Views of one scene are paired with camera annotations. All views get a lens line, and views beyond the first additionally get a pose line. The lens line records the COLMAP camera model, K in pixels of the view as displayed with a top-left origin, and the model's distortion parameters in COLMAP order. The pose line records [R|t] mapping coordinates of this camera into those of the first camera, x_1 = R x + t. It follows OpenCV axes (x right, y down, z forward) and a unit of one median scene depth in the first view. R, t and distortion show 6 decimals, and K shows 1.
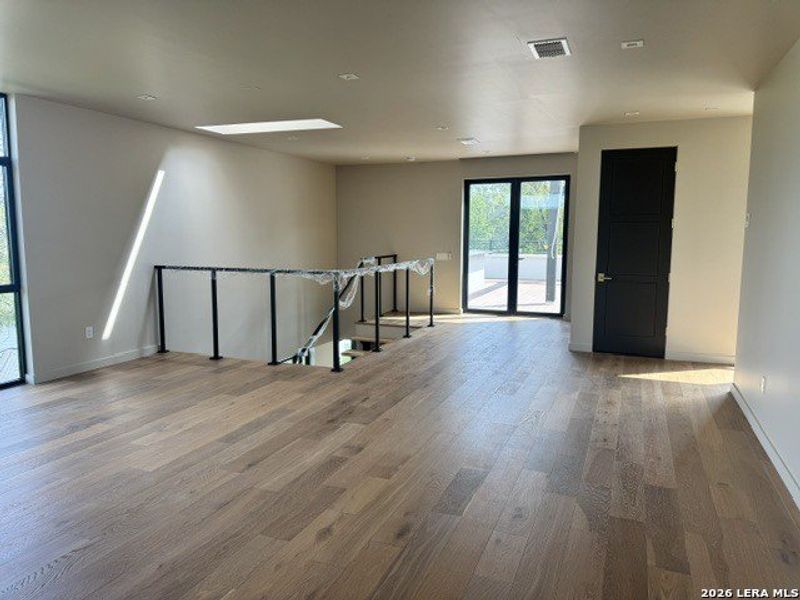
lens RADIAL K [[572.9, 0, 397.6], [0, 572.9, 304.2], [0, 0, 1]] dist [0.001637, -0.002351]
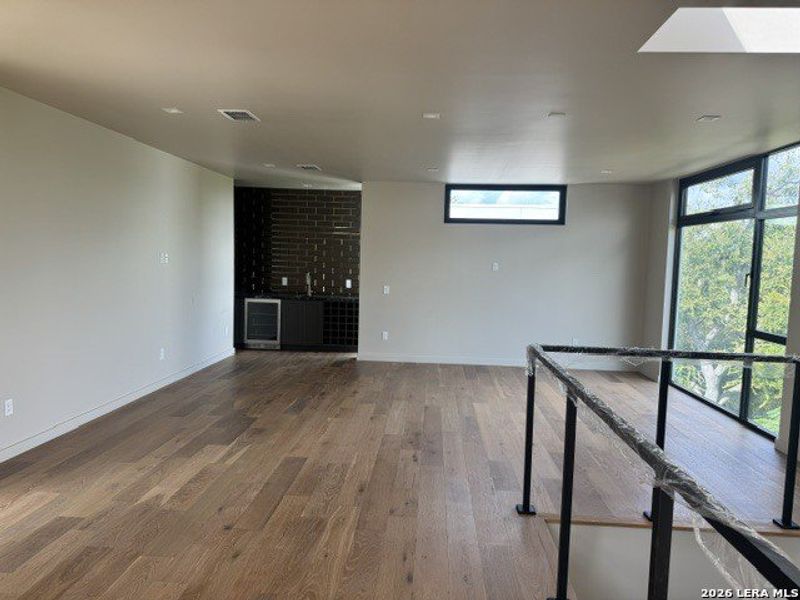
lens RADIAL K [[572.9, 0, 397.6], [0, 572.9, 304.2], [0, 0, 1]] dist [0.001637, -0.002351]
pose [[-0.948945, -0.002413, -0.315431, 0.290251], [-0.068347, 0.977789, 0.198136, -0.281266], [0.307947, 0.209579, -0.928033, 2.040267]]
